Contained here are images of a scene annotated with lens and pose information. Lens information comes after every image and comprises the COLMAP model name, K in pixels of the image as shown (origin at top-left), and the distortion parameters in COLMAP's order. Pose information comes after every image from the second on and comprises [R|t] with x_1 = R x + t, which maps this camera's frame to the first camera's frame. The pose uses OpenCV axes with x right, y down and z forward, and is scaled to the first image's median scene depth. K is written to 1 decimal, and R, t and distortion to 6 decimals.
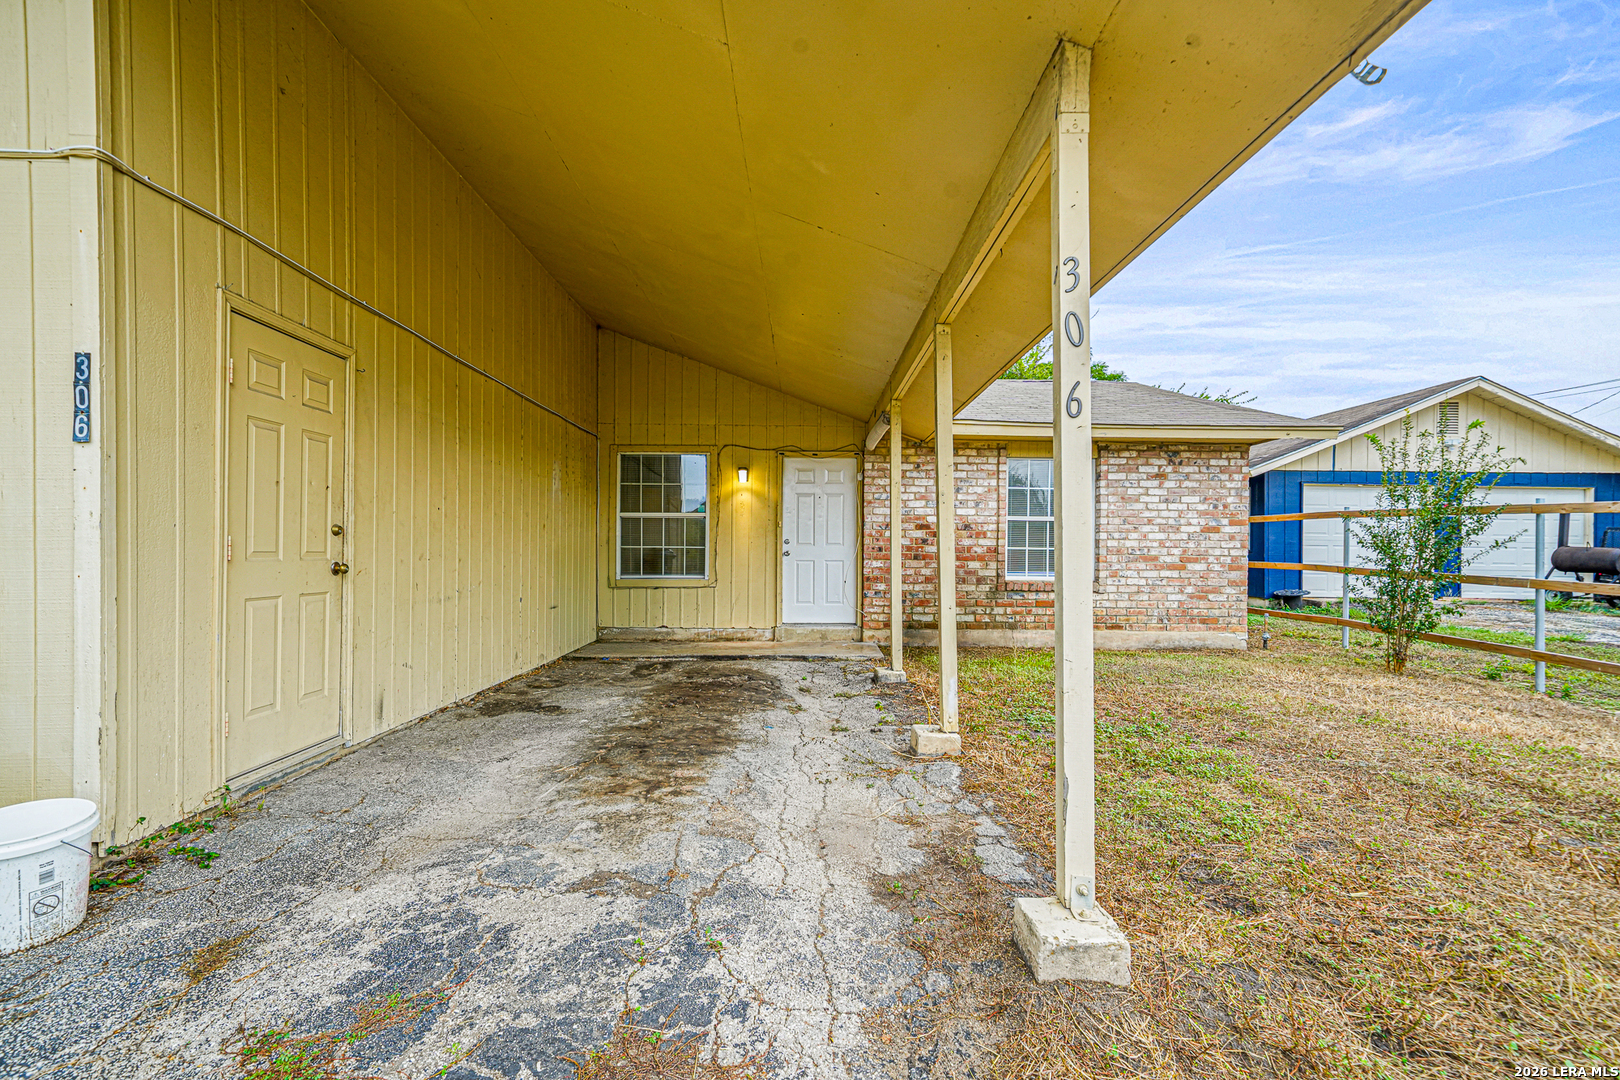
lens RADIAL K [[761.1, 0, 813.6], [0, 761.1, 551.7], [0, 0, 1]] dist [0.015696, 0.000503]
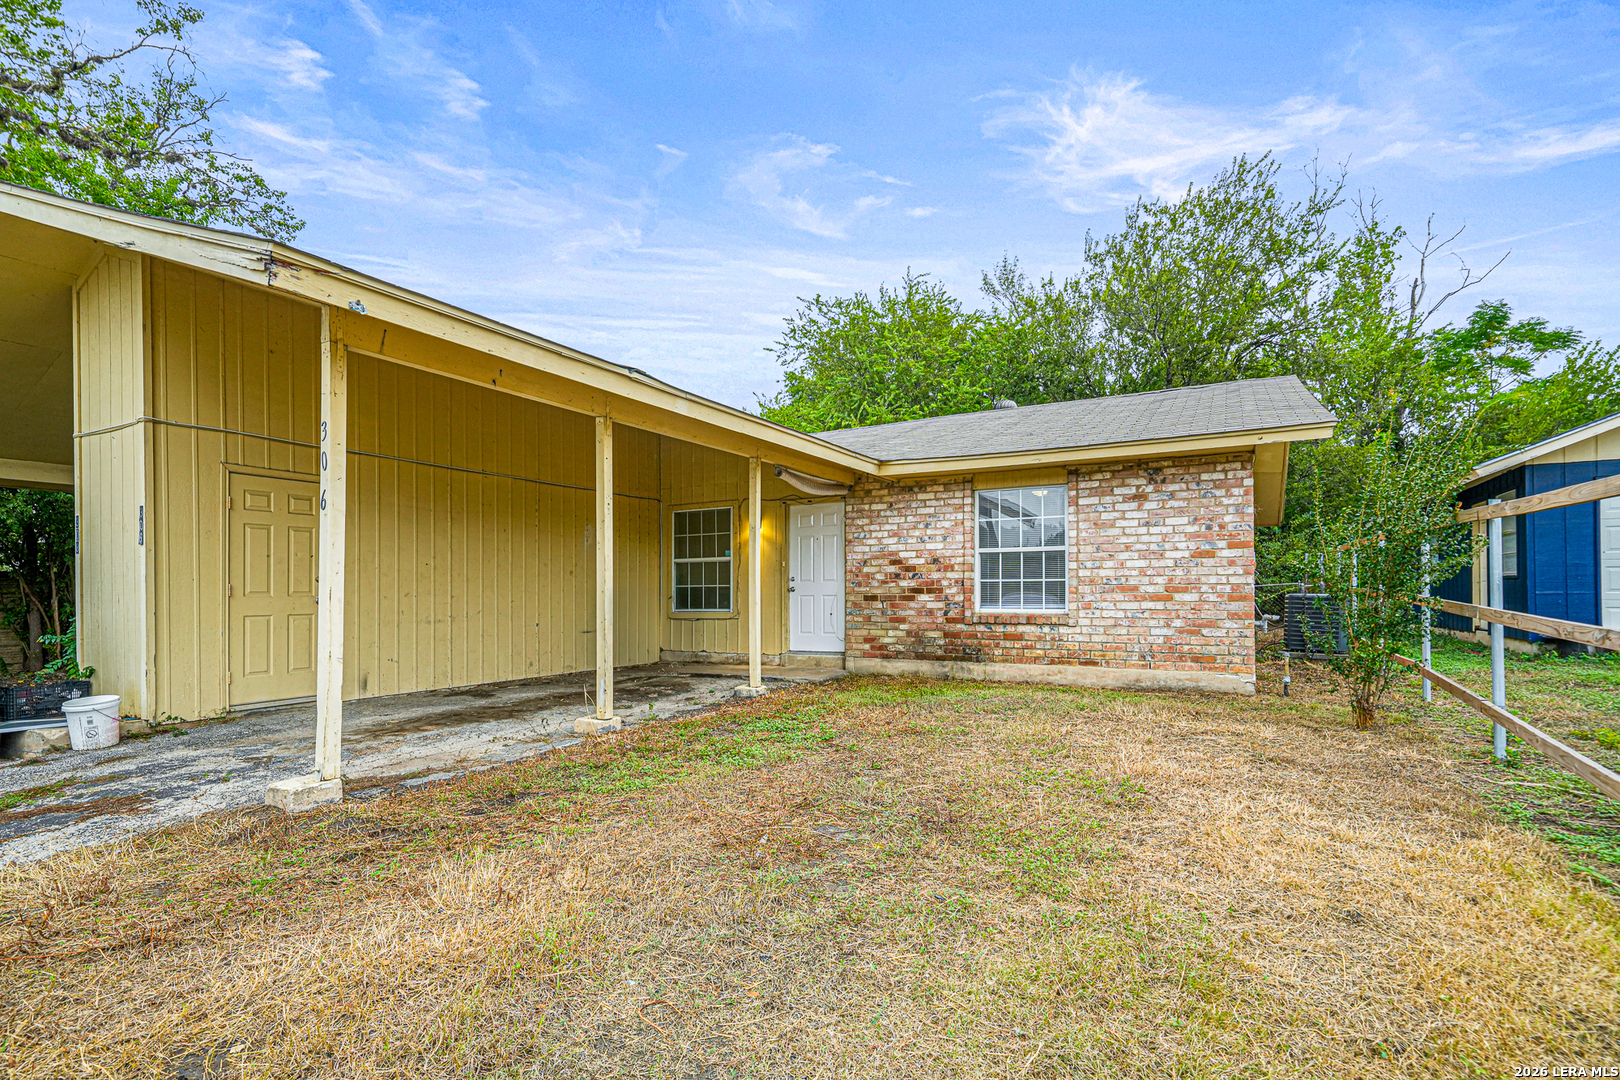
lens RADIAL K [[761.1, 0, 754.3], [0, 761.1, 585.6], [0, 0, 1]] dist [0.015696, 0.000503]
pose [[0.858747, -0.018893, -0.512052, 0.522226], [0.014504, 0.999816, -0.012566, 0.010229], [0.512195, 0.003364, 0.858862, -0.008926]]
